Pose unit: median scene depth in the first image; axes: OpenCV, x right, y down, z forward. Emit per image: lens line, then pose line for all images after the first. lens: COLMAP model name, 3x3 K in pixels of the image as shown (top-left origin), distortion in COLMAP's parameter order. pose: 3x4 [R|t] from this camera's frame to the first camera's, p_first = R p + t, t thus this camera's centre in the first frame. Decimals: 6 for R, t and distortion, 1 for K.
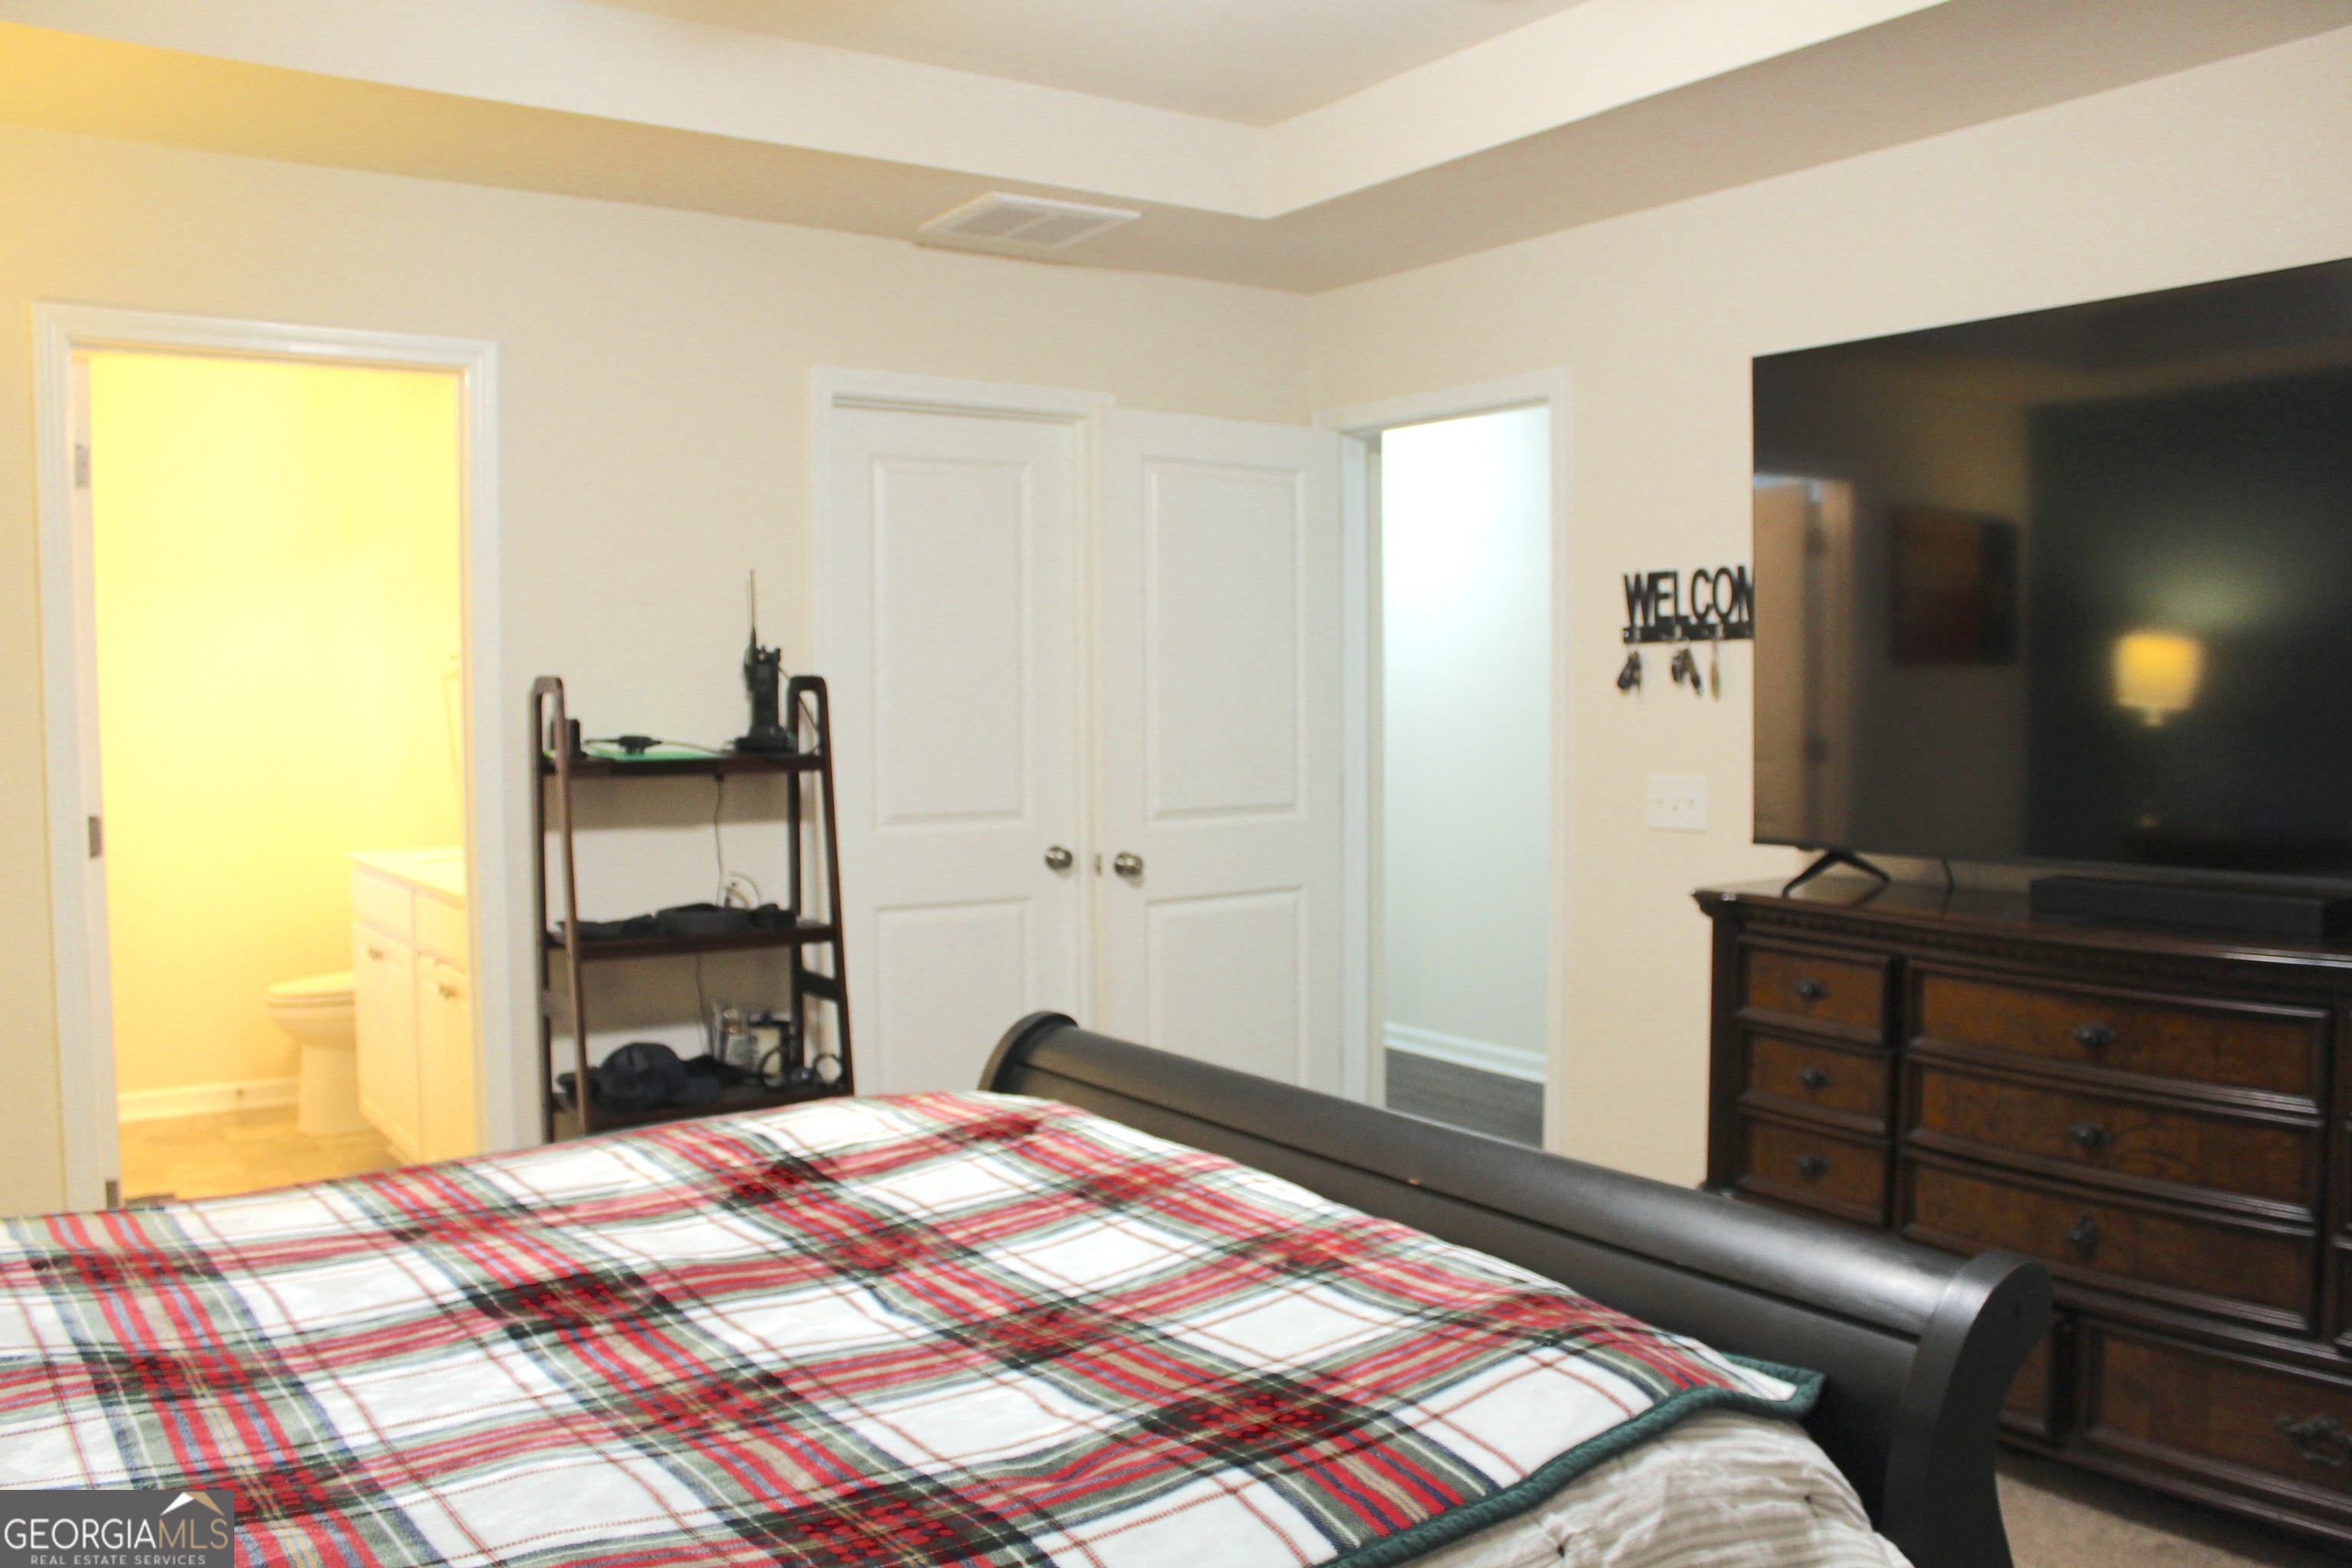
lens RADIAL K [[1952.5, 0, 1176.0], [0, 1952.5, 784.0], [0, 0, 1]] dist [-0.072001, 0.001786]
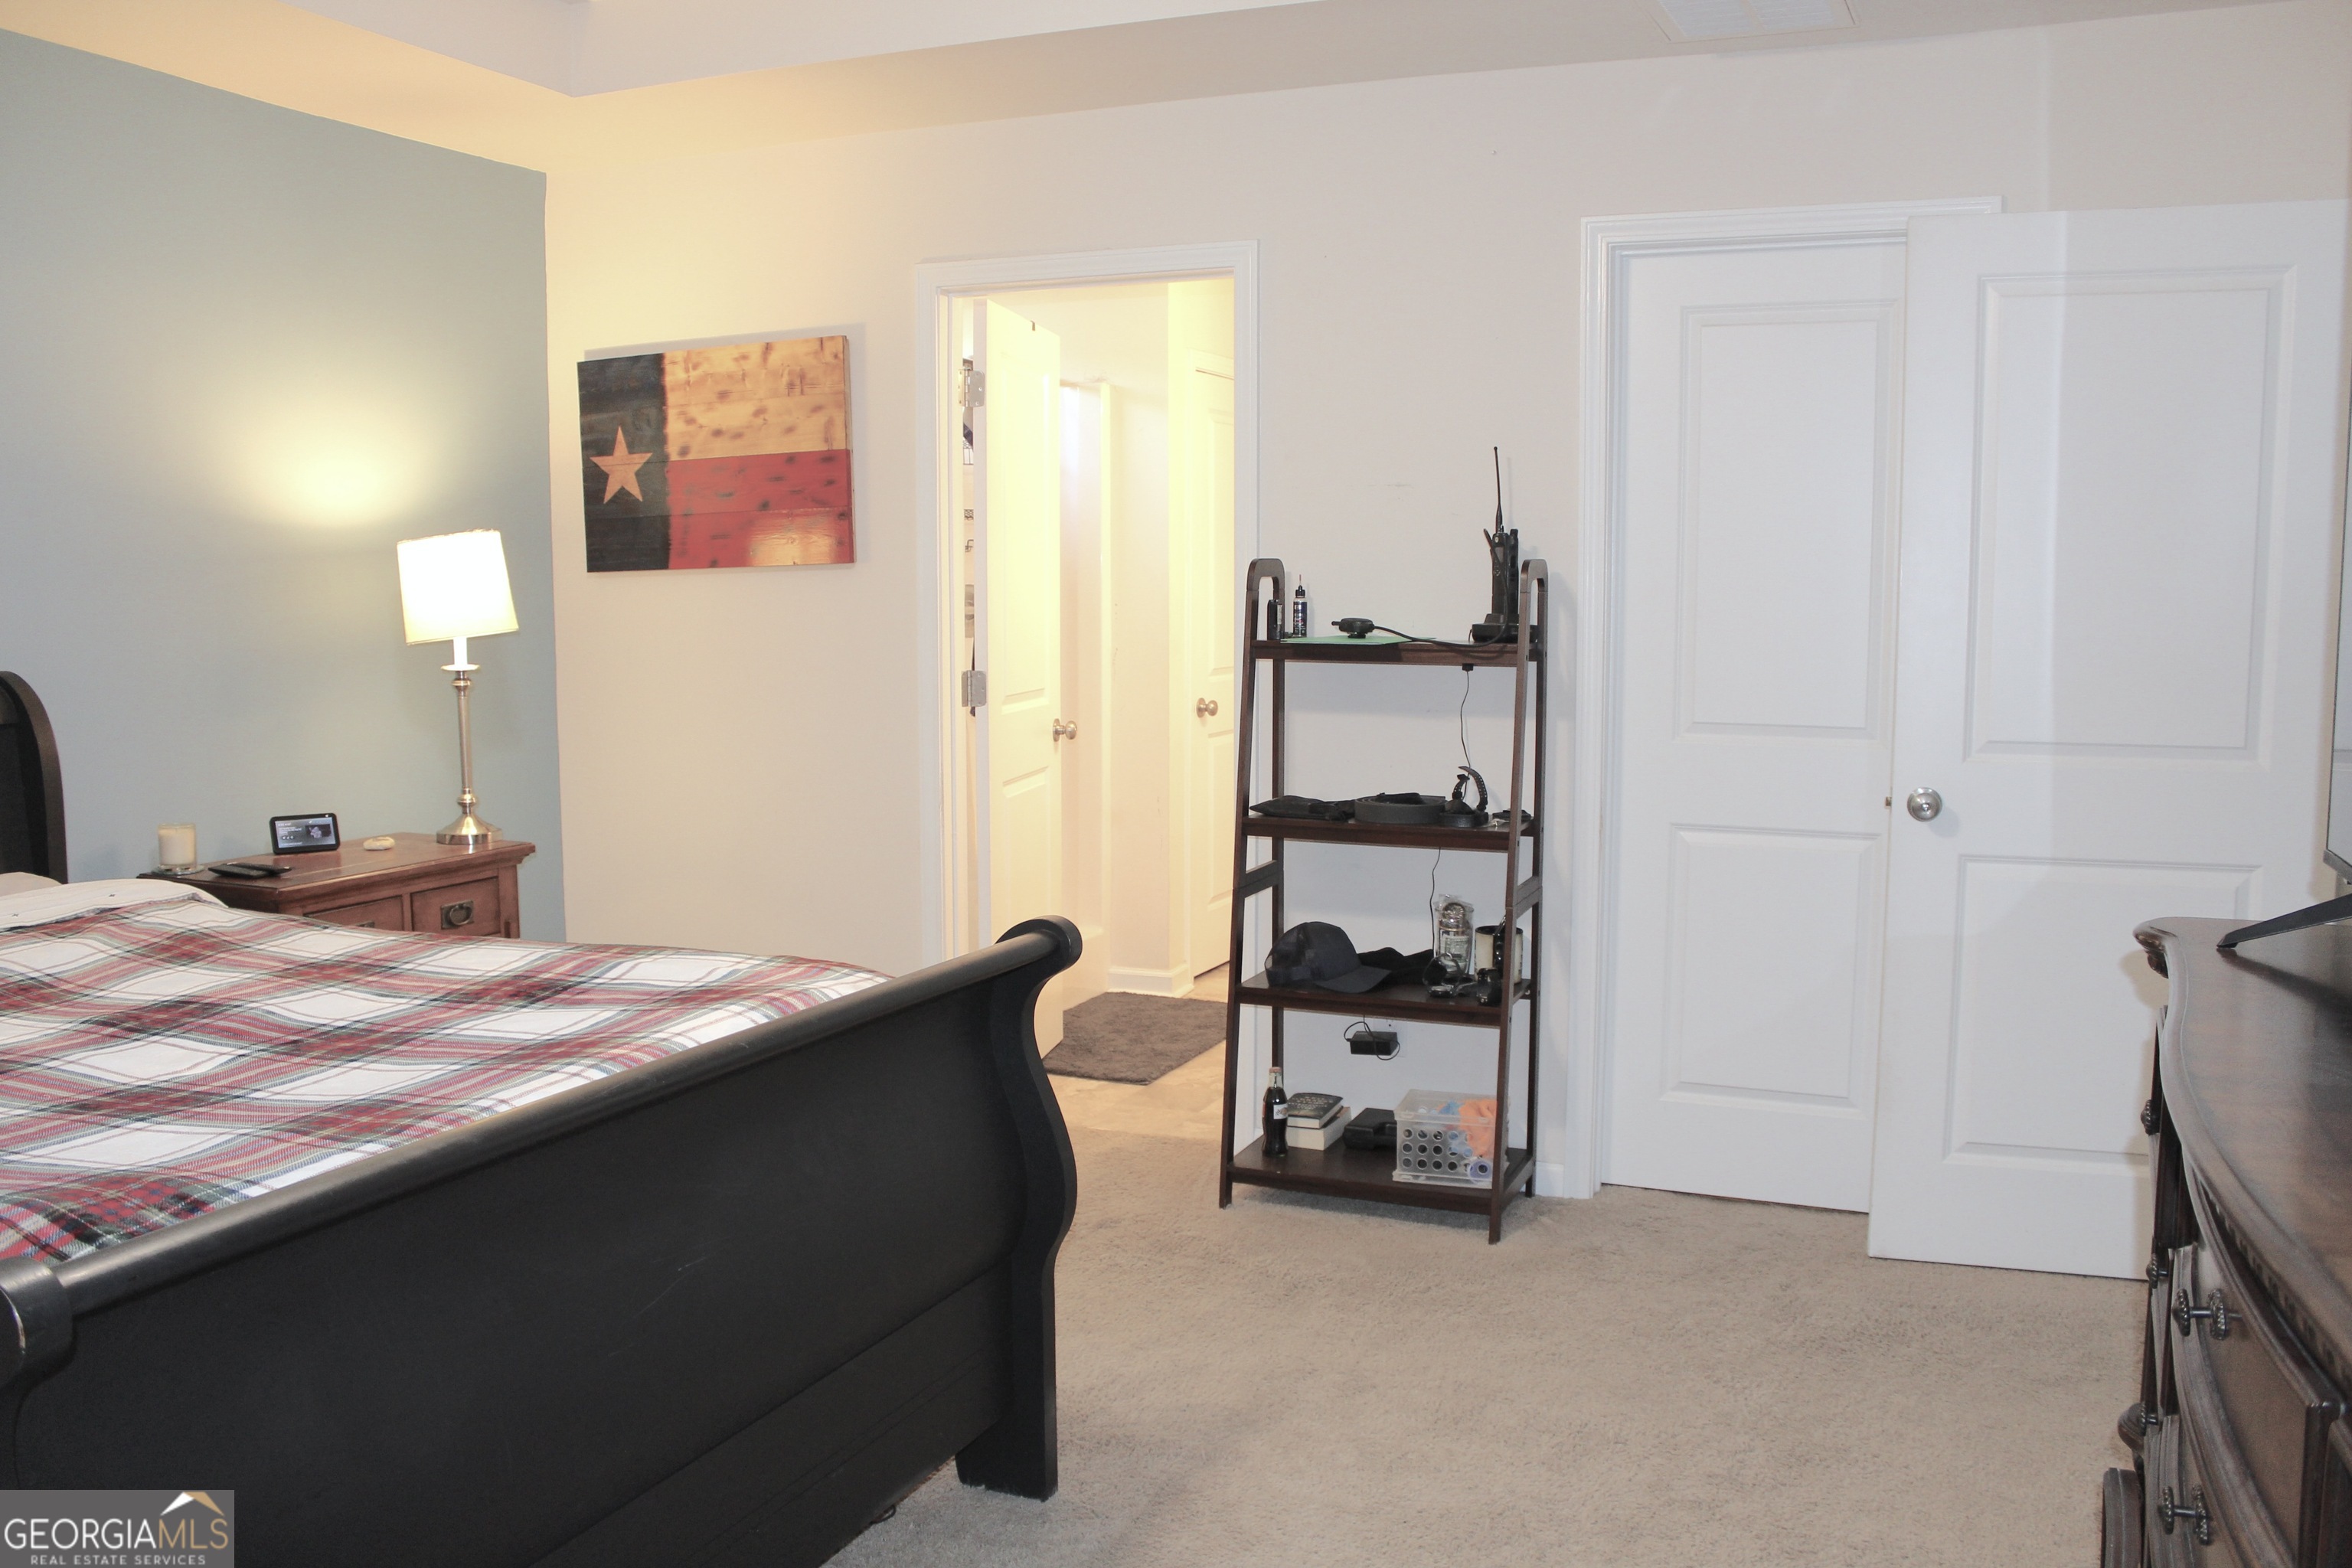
lens RADIAL K [[1952.5, 0, 1176.0], [0, 1952.5, 784.0], [0, 0, 1]] dist [-0.072001, 0.001786]
pose [[0.561360, 0.091487, -0.822500, 0.502531], [-0.049041, 0.995802, 0.077293, -0.013683], [0.826118, -0.003053, 0.563489, 0.357287]]
